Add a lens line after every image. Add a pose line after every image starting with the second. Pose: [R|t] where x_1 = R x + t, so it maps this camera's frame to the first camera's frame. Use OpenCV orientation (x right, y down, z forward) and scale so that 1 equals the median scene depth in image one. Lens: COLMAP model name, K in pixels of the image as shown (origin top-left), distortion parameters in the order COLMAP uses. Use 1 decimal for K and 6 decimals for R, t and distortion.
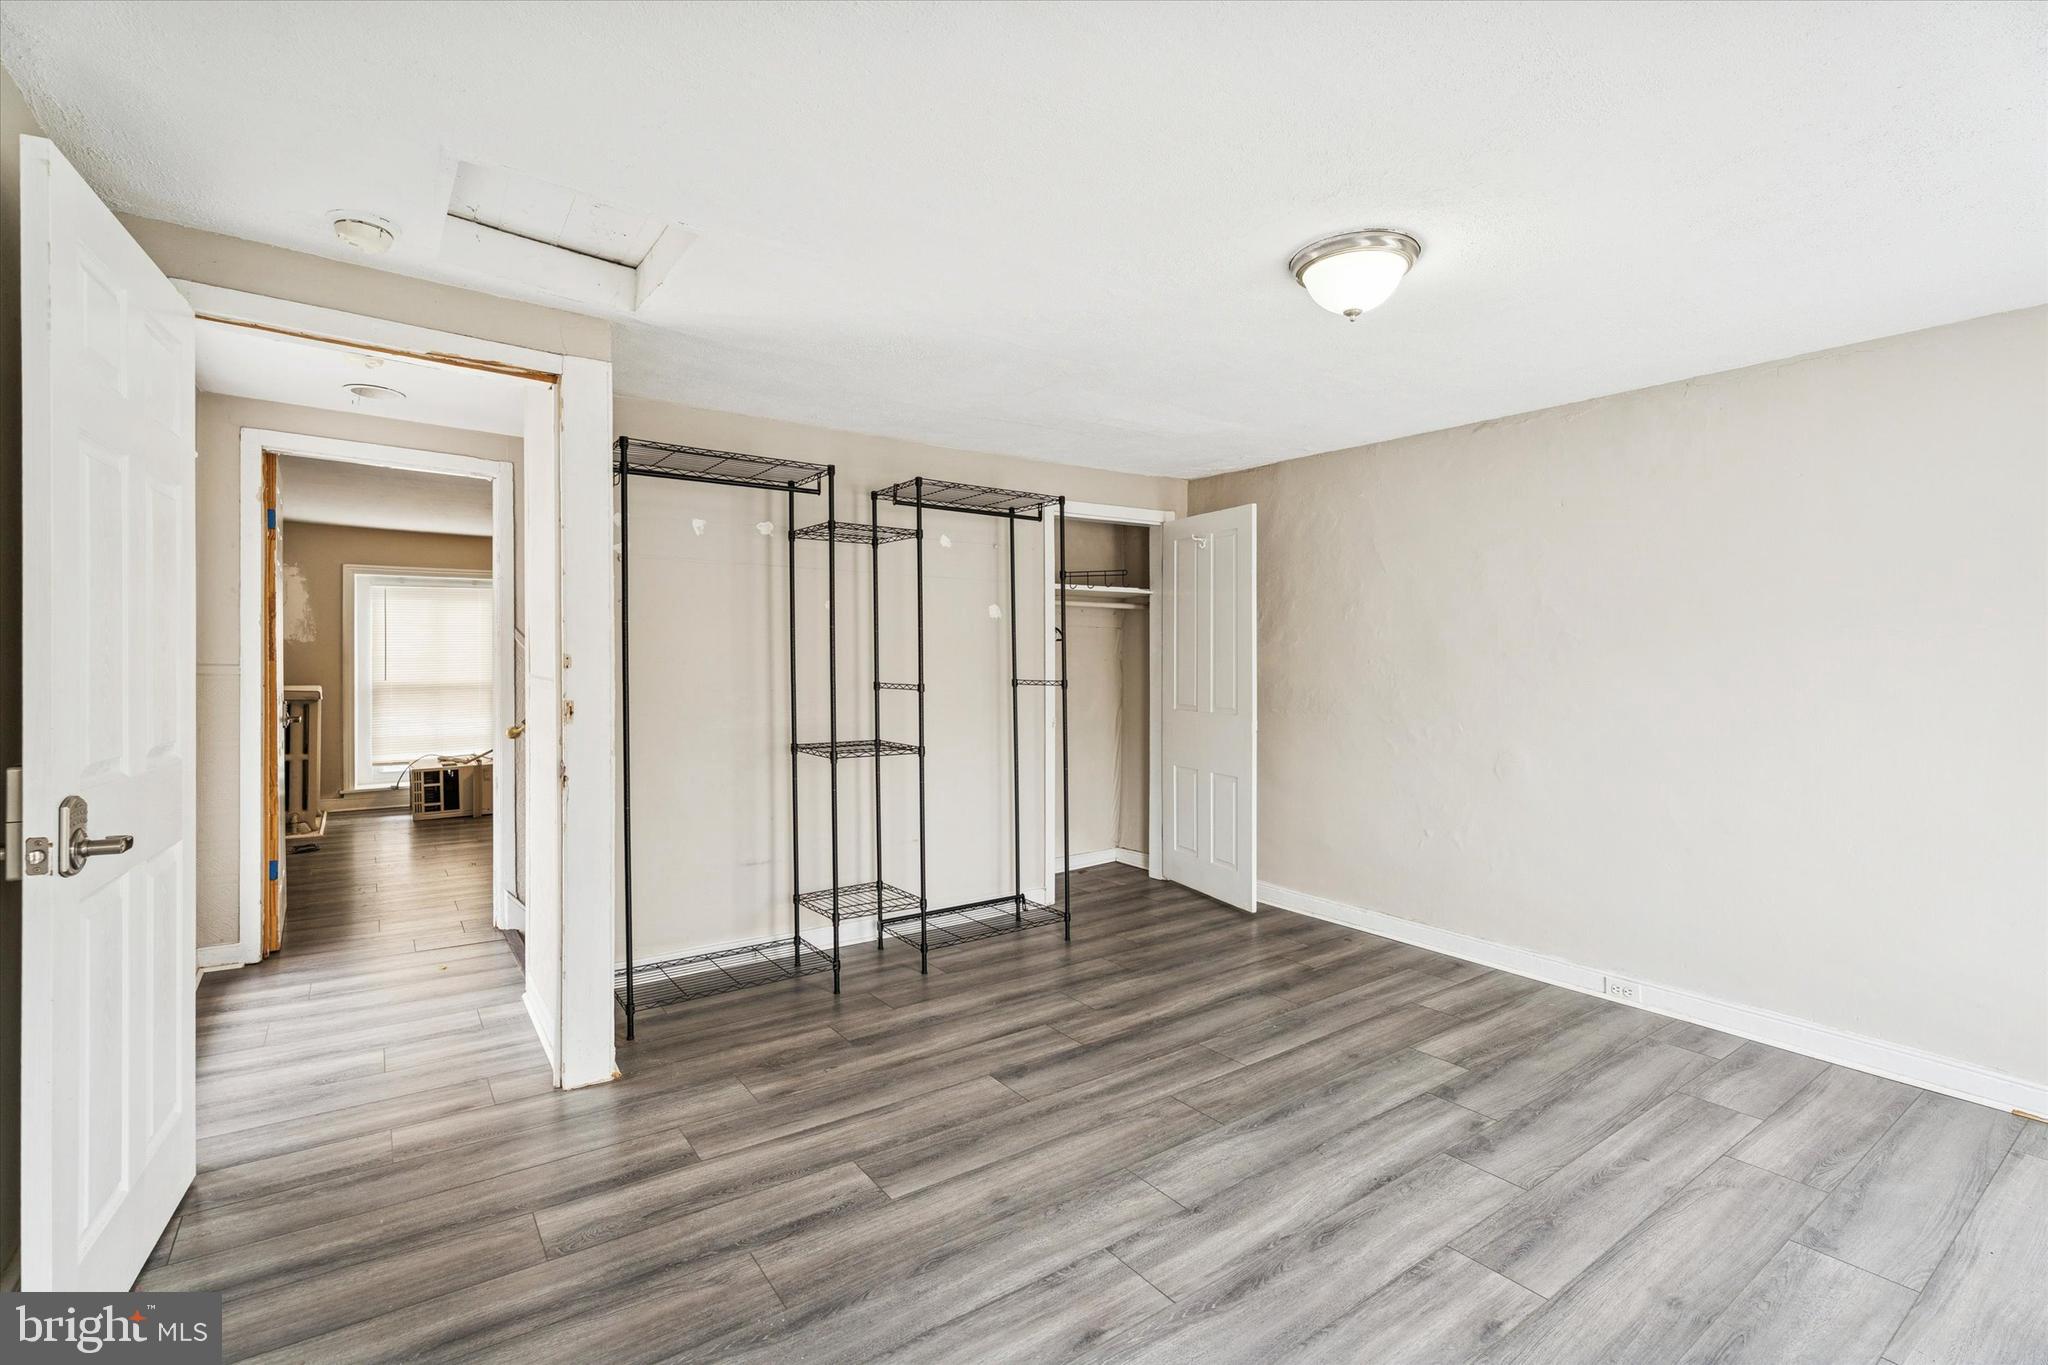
lens RADIAL K [[921.7, 0, 1008.4], [0, 921.7, 669.5], [0, 0, 1]] dist [0.004991, -0.001215]
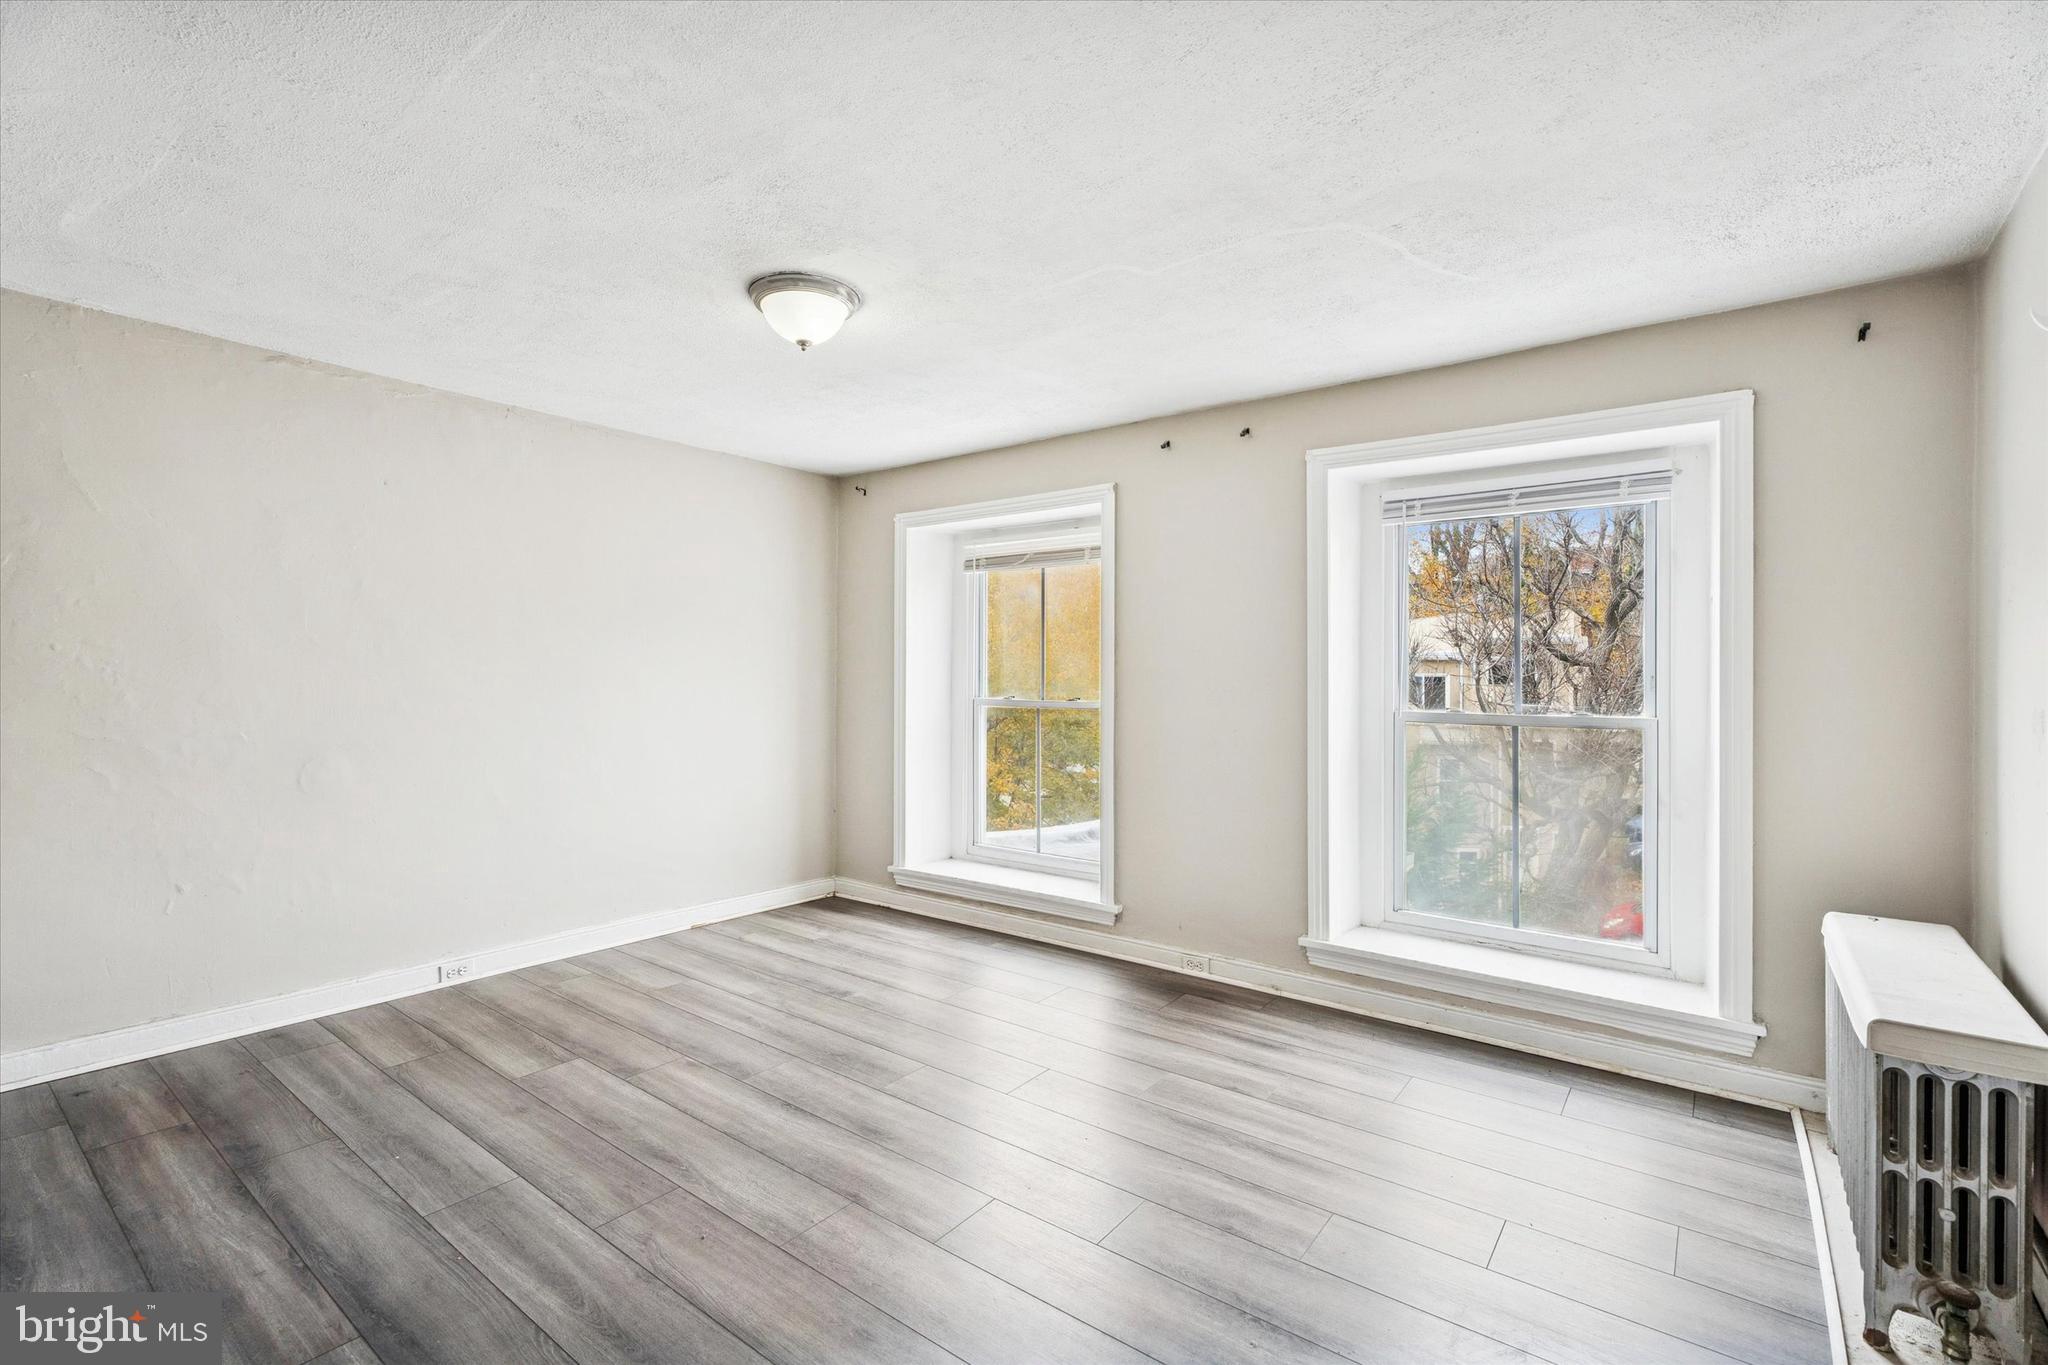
lens RADIAL K [[921.7, 0, 1017.5], [0, 921.7, 667.3], [0, 0, 1]] dist [0.004991, -0.001215]
pose [[-0.299448, -0.003379, 0.954107, -0.546905], [-0.001840, 0.999994, 0.002965, 0.002889], [-0.954111, -0.000868, -0.299453, 0.764526]]
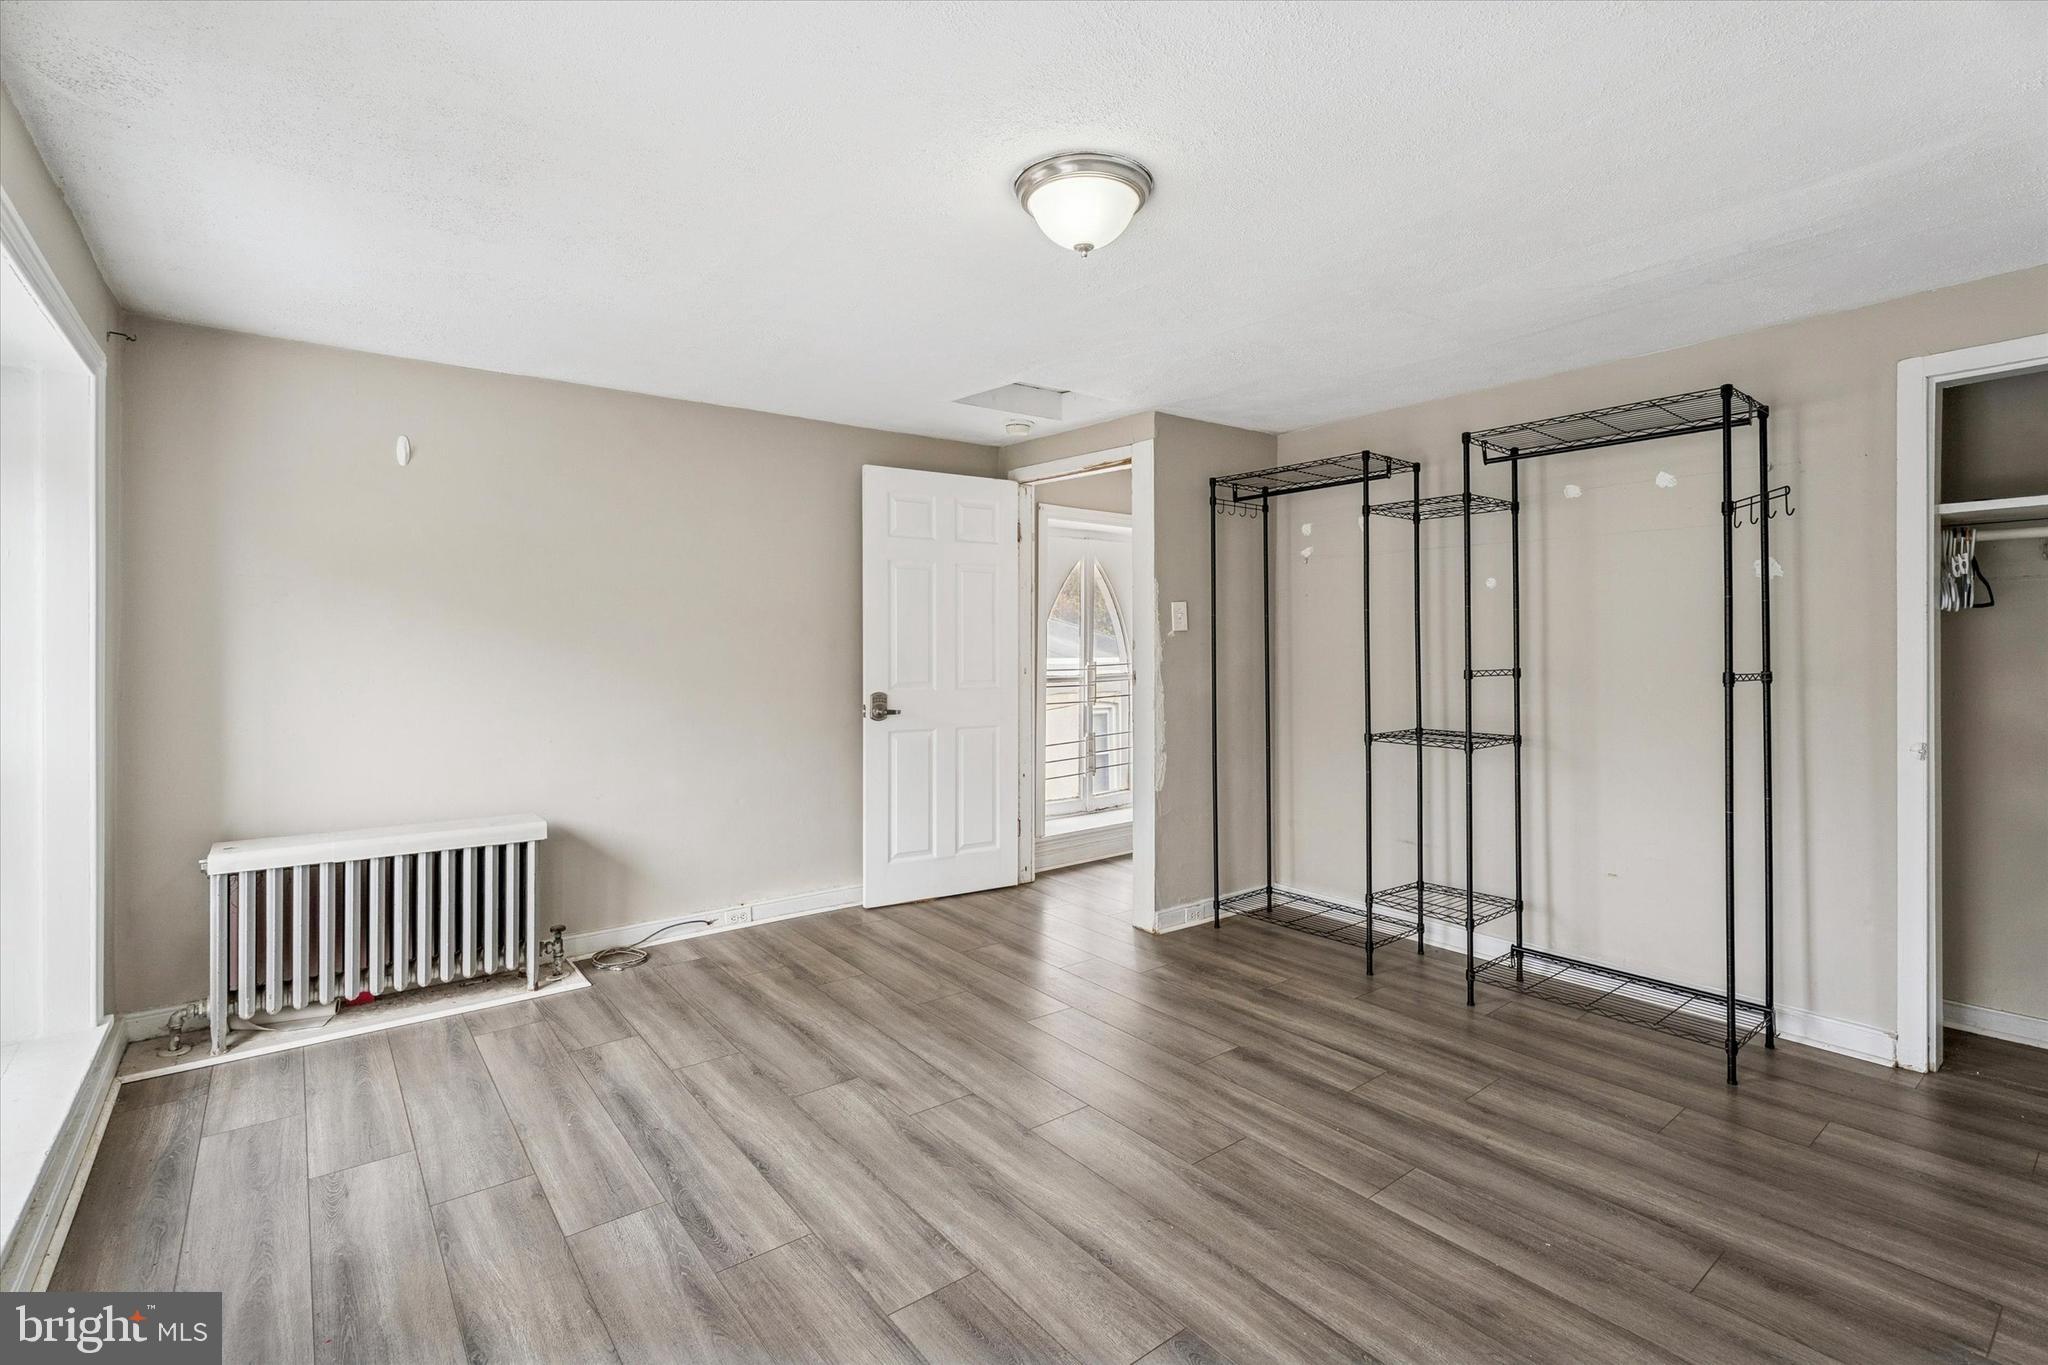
lens RADIAL K [[921.7, 0, 1017.4], [0, 921.7, 654.3], [0, 0, 1]] dist [0.004991, -0.001215]
pose [[0.052007, 0.008513, -0.998610, 0.885508], [-0.009775, 0.999920, 0.008015, -0.002569], [0.998599, 0.009344, 0.052086, 0.623549]]
